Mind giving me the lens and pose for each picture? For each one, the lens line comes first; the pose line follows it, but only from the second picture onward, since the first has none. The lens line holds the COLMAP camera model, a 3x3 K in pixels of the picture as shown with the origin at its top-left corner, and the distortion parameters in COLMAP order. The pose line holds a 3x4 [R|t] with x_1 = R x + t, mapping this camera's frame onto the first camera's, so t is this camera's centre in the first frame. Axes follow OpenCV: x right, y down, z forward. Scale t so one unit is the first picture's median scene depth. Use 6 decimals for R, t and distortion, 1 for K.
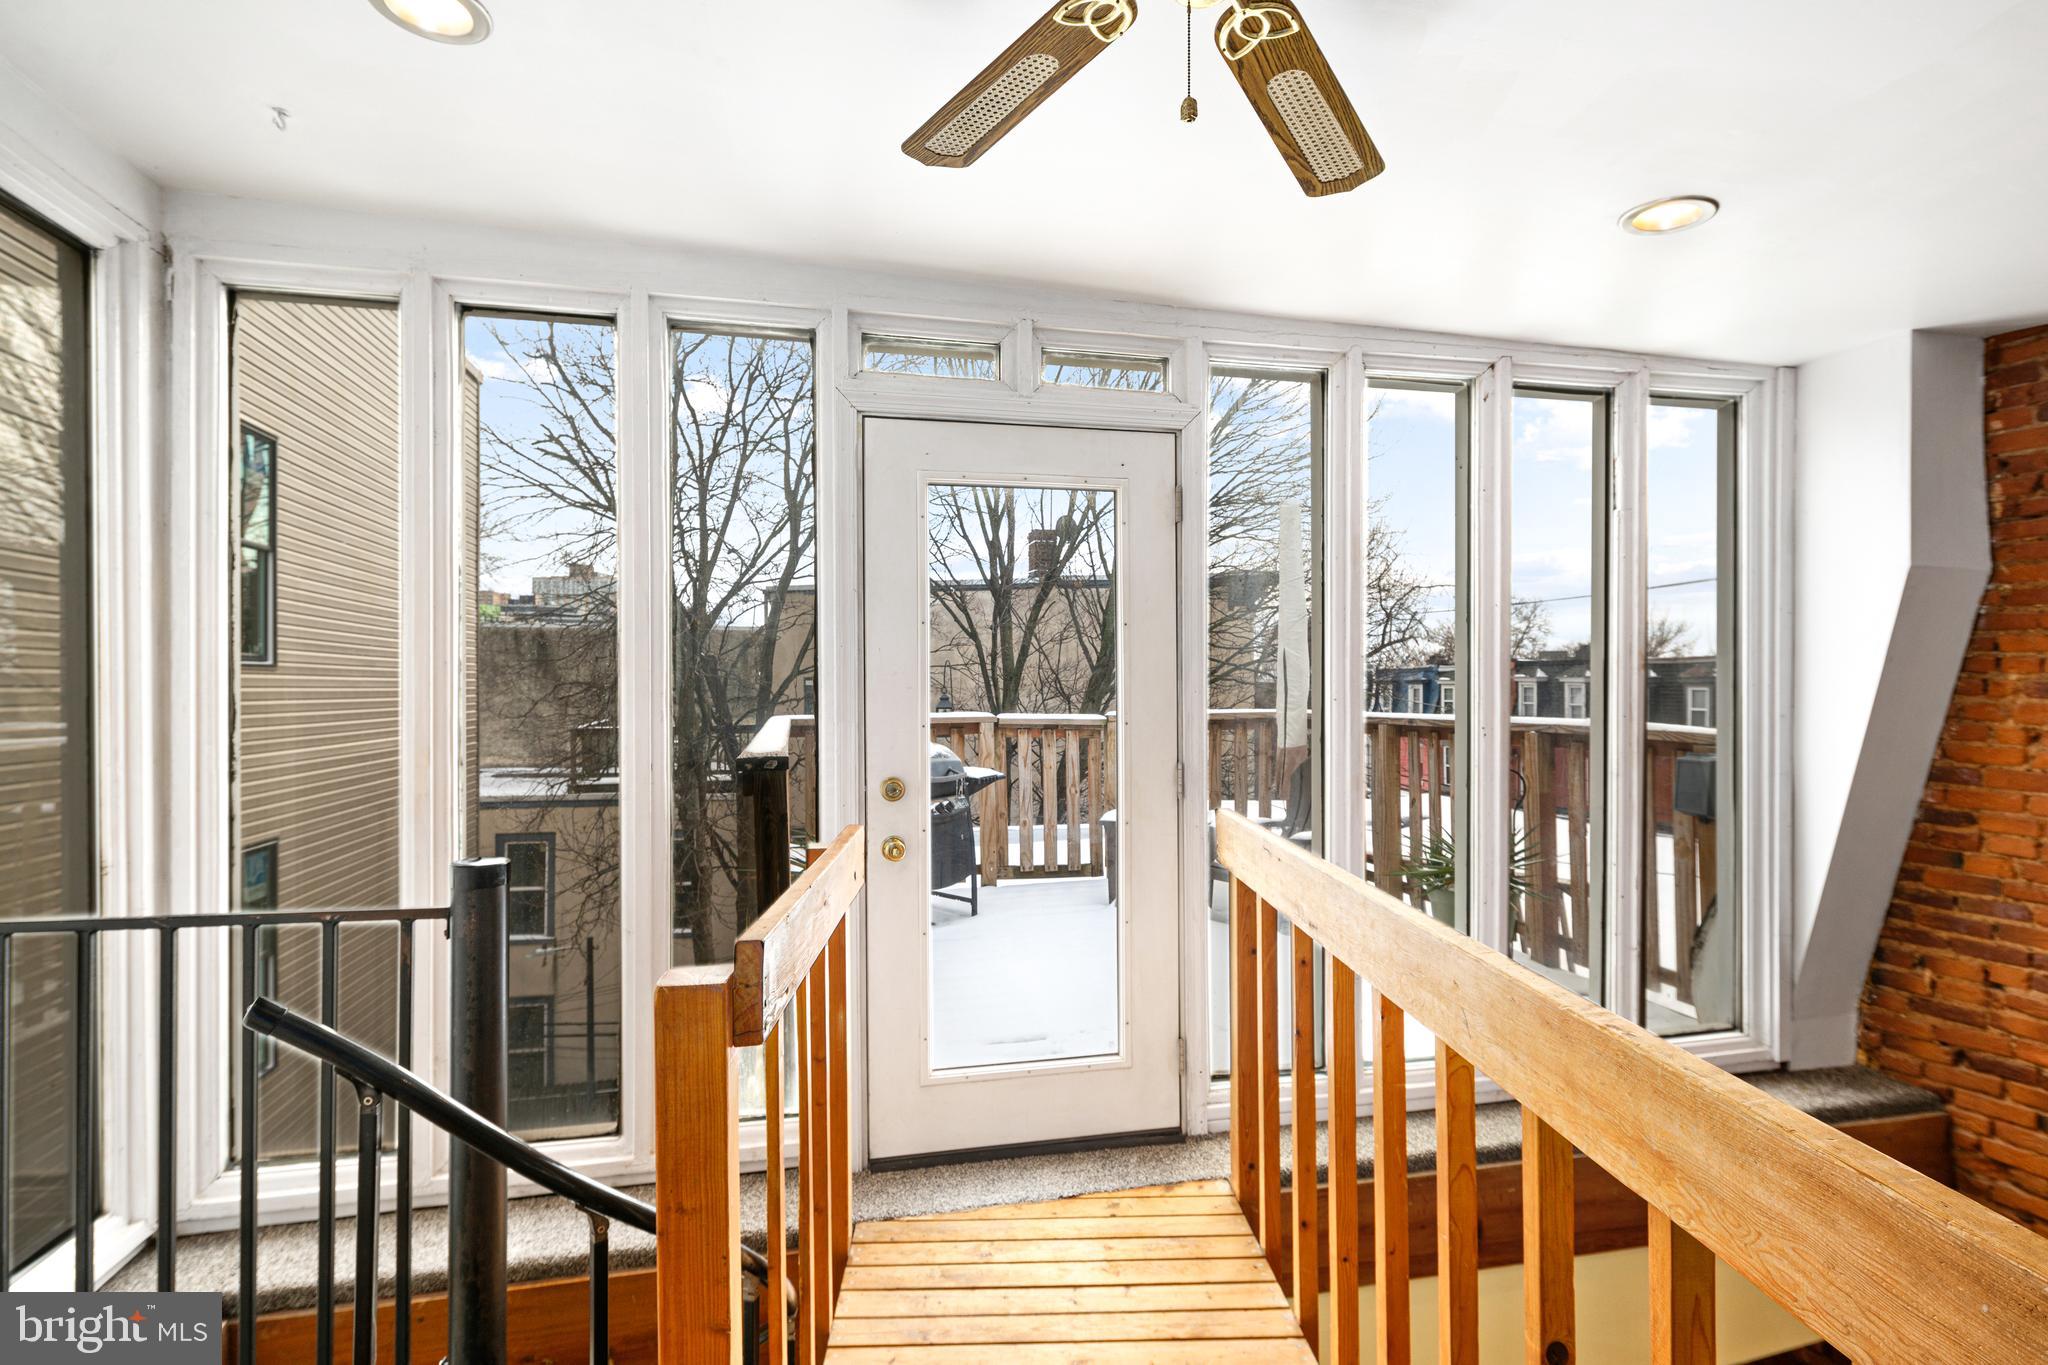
lens RADIAL K [[1016.0, 0, 1027.1], [0, 1016.0, 688.6], [0, 0, 1]] dist [-0.000708, 0.000682]
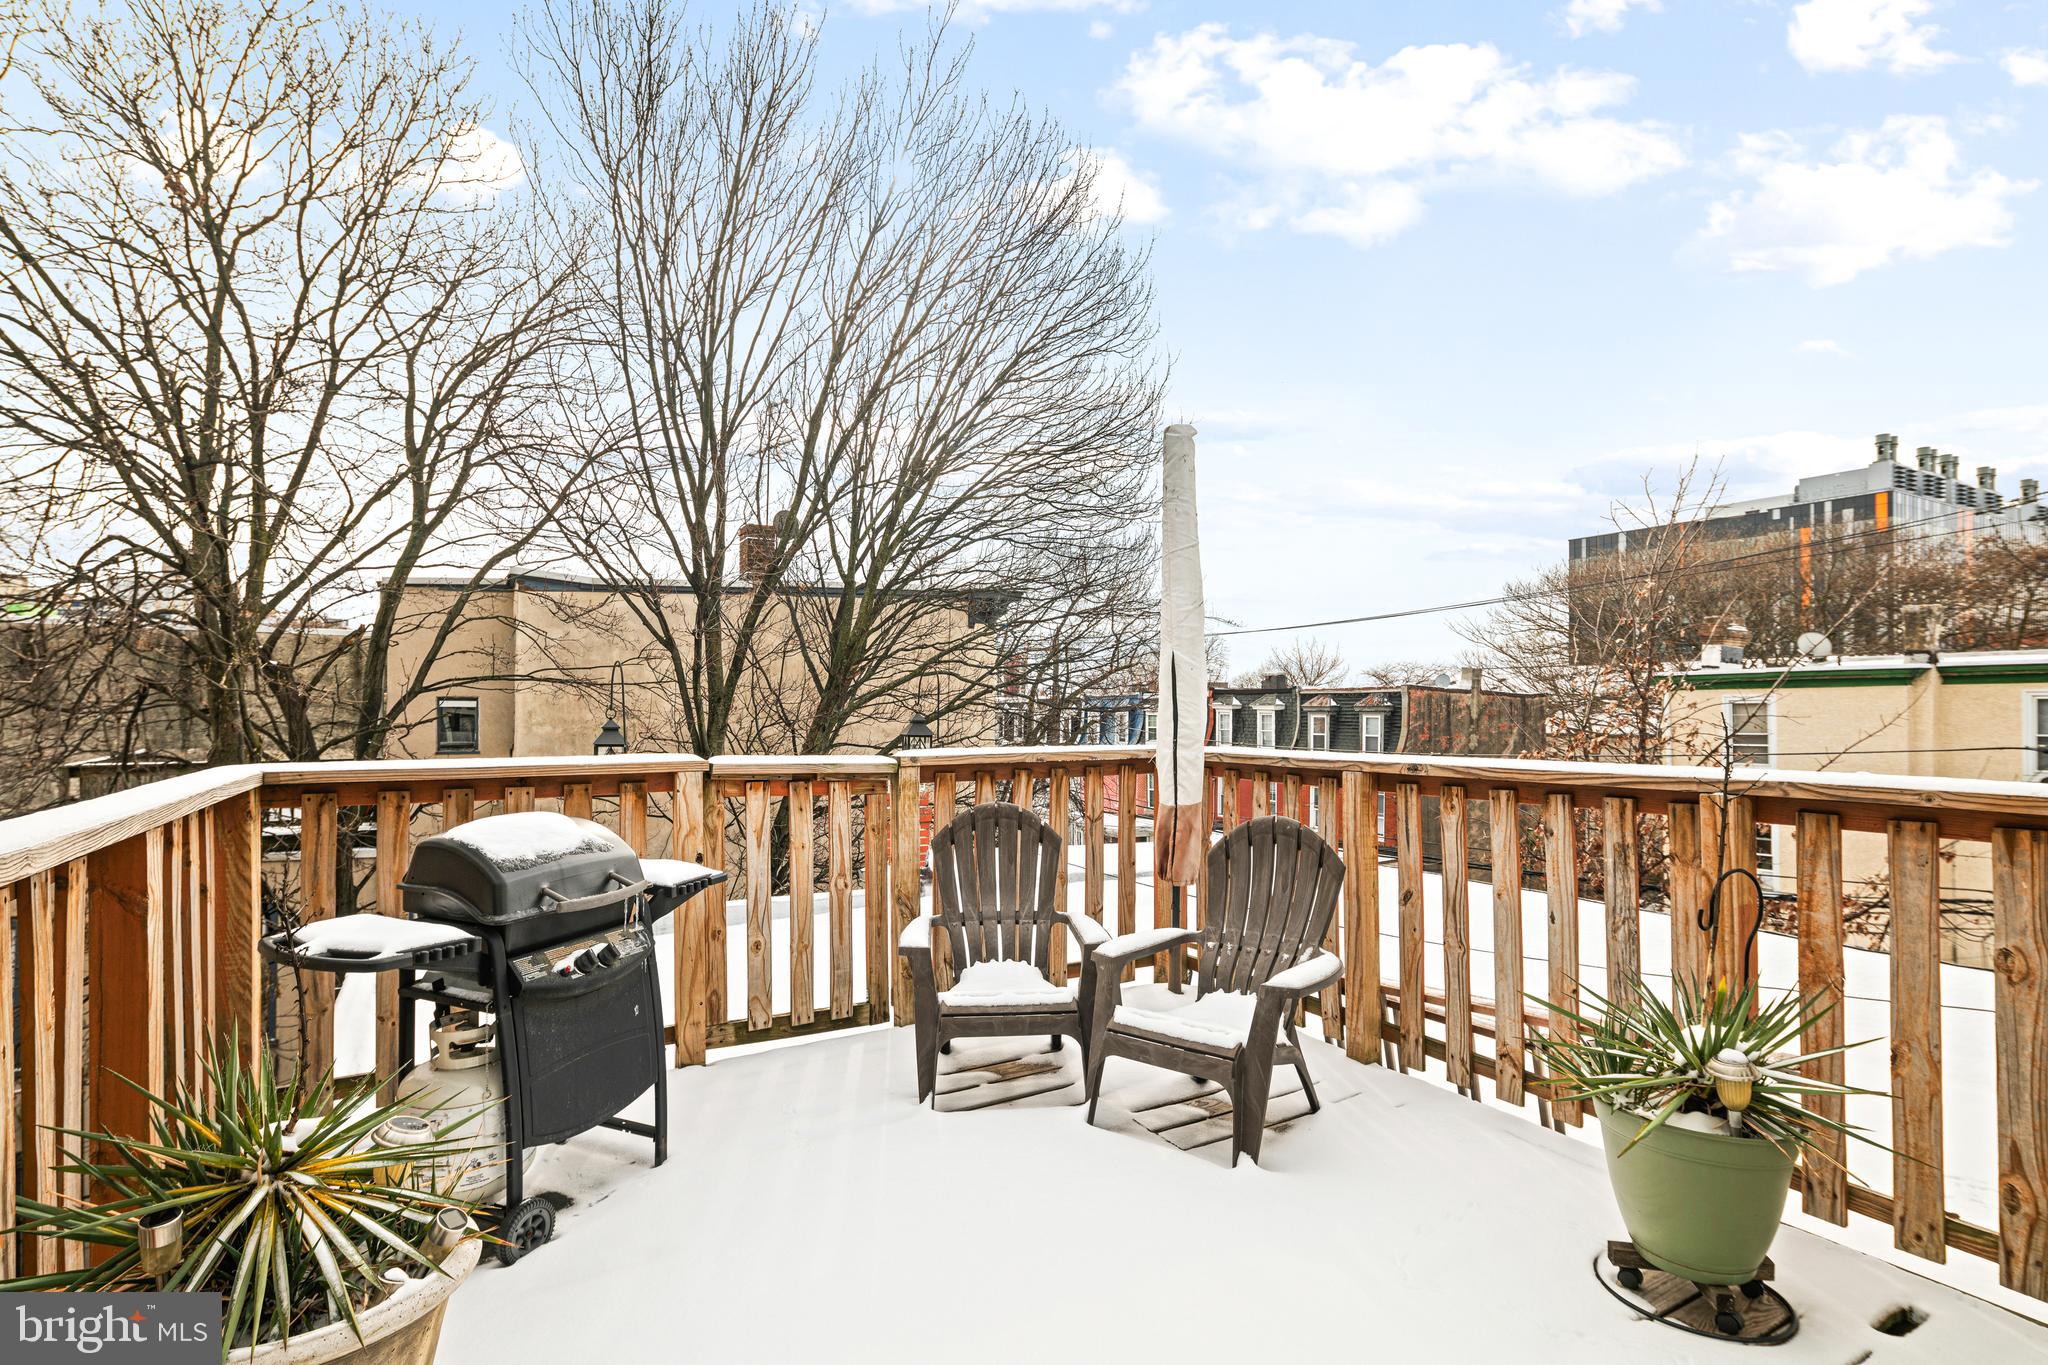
lens RADIAL K [[1016.0, 0, 1037.0], [0, 1016.0, 708.3], [0, 0, 1]] dist [-0.000708, 0.000682]
pose [[0.957318, 0.007456, 0.288942, -0.007328], [-0.005864, 0.999962, -0.006374, 0.000197], [-0.288979, 0.004407, 0.957325, 0.165396]]
